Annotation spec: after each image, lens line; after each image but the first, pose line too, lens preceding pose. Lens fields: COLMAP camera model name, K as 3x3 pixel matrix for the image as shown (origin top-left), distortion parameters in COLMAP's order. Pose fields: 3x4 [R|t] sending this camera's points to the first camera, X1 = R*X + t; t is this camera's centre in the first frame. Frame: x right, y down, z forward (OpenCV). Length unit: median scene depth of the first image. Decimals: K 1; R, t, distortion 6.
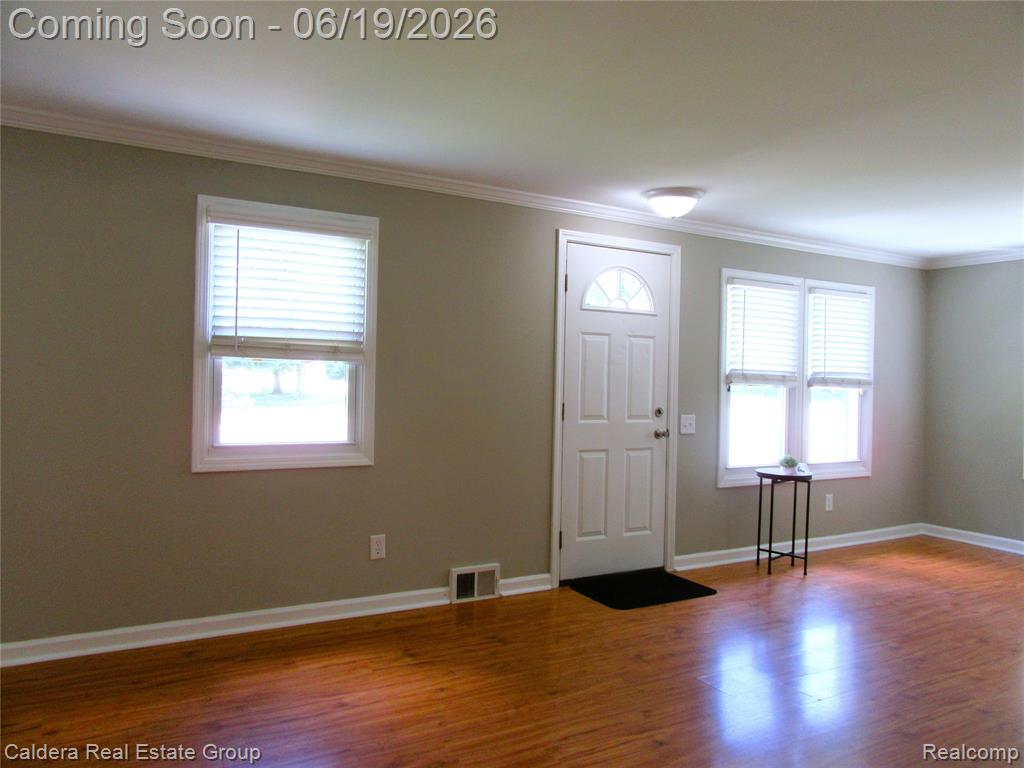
lens RADIAL K [[754.3, 0, 507.8], [0, 754.3, 388.5], [0, 0, 1]] dist [-0.019790, 0.003182]
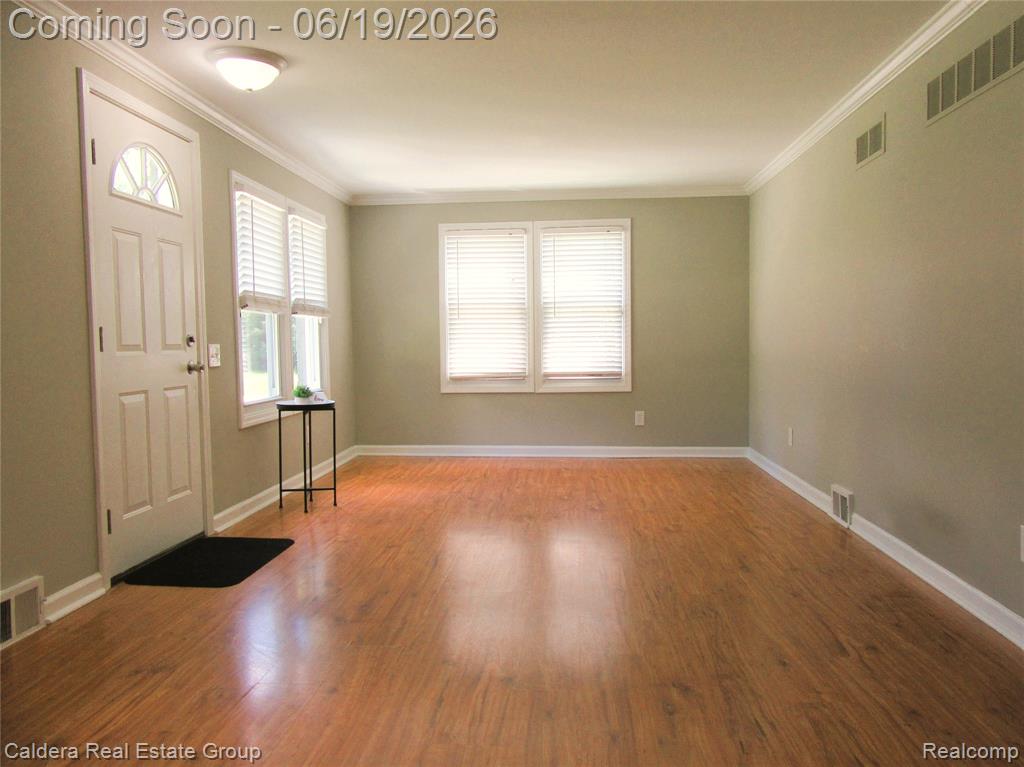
lens RADIAL K [[754.3, 0, 514.8], [0, 754.3, 387.7], [0, 0, 1]] dist [-0.019790, 0.003182]
pose [[0.559280, -0.083510, 0.824762, -0.275024], [0.040969, 0.996482, 0.073115, 0.038519], [-0.827966, -0.007102, 0.560733, 0.280894]]
